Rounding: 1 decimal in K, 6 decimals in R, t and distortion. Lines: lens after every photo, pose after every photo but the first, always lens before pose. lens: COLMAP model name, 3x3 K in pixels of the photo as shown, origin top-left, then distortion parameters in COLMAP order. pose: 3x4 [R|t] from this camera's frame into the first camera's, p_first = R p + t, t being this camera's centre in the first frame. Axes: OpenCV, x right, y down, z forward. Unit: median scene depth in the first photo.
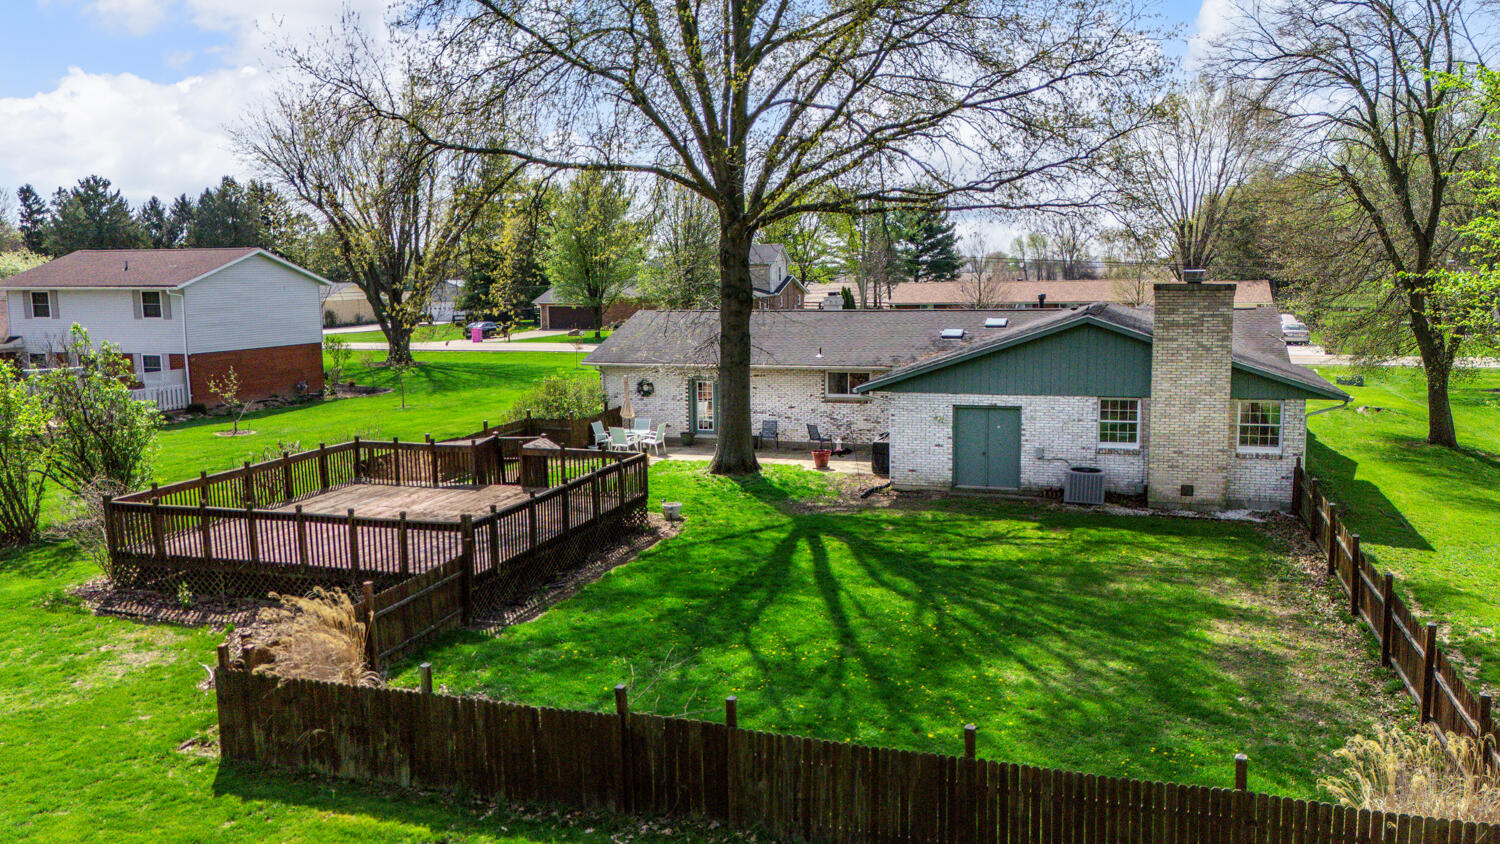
lens RADIAL K [[1131.5, 0, 712.5], [0, 1131.5, 407.6], [0, 0, 1]] dist [0.060440, -0.052829]
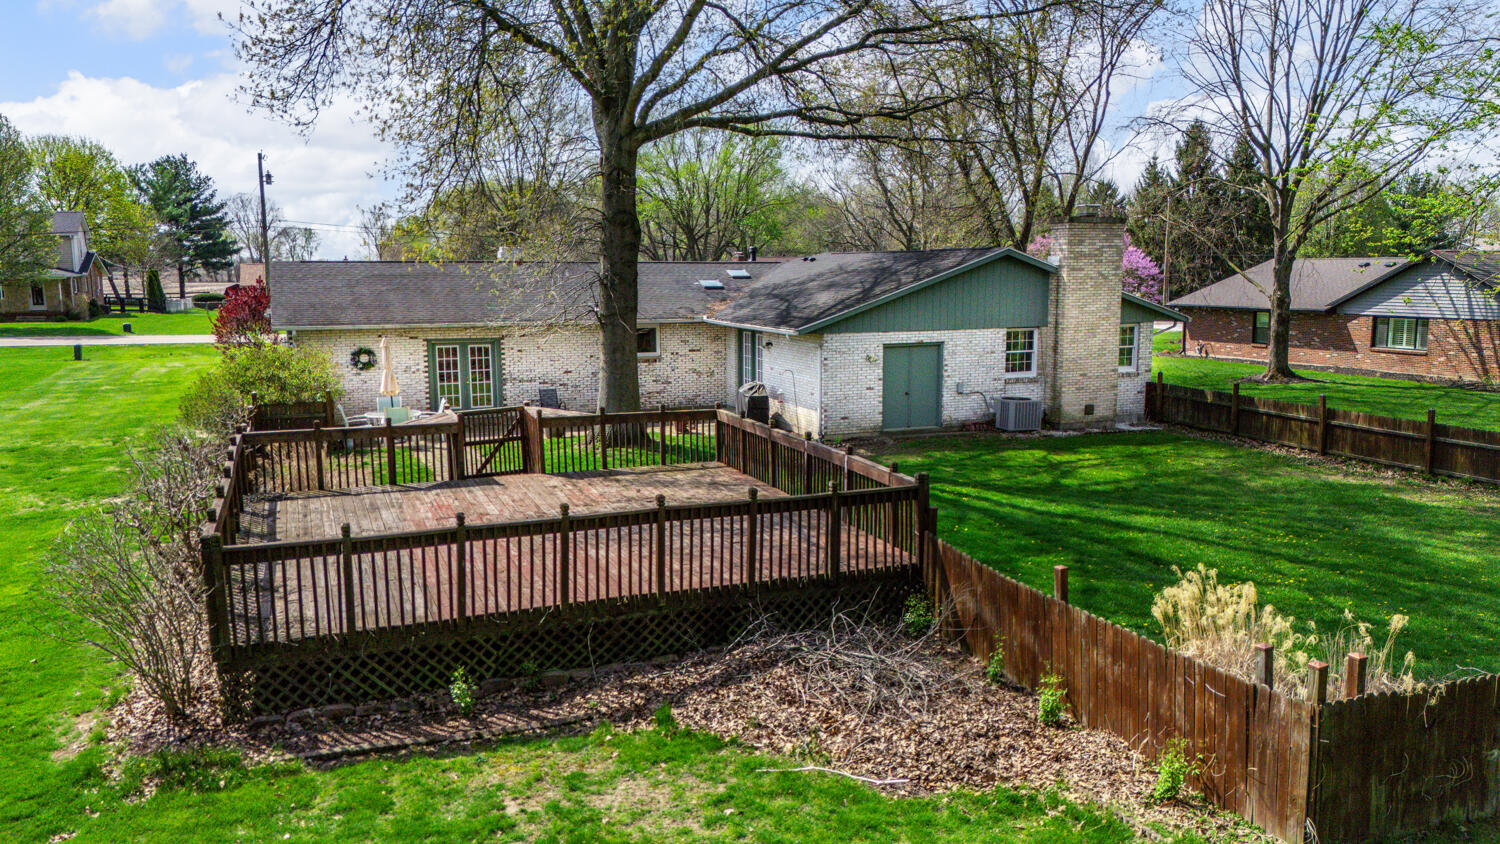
lens RADIAL K [[1131.5, 0, 763.1], [0, 1131.5, 426.5], [0, 0, 1]] dist [0.060440, -0.052829]
pose [[0.761537, -0.081388, 0.642990, -0.495355], [0.069818, 0.996613, 0.043458, 0.019015], [-0.644349, 0.011797, 0.764640, 0.356904]]
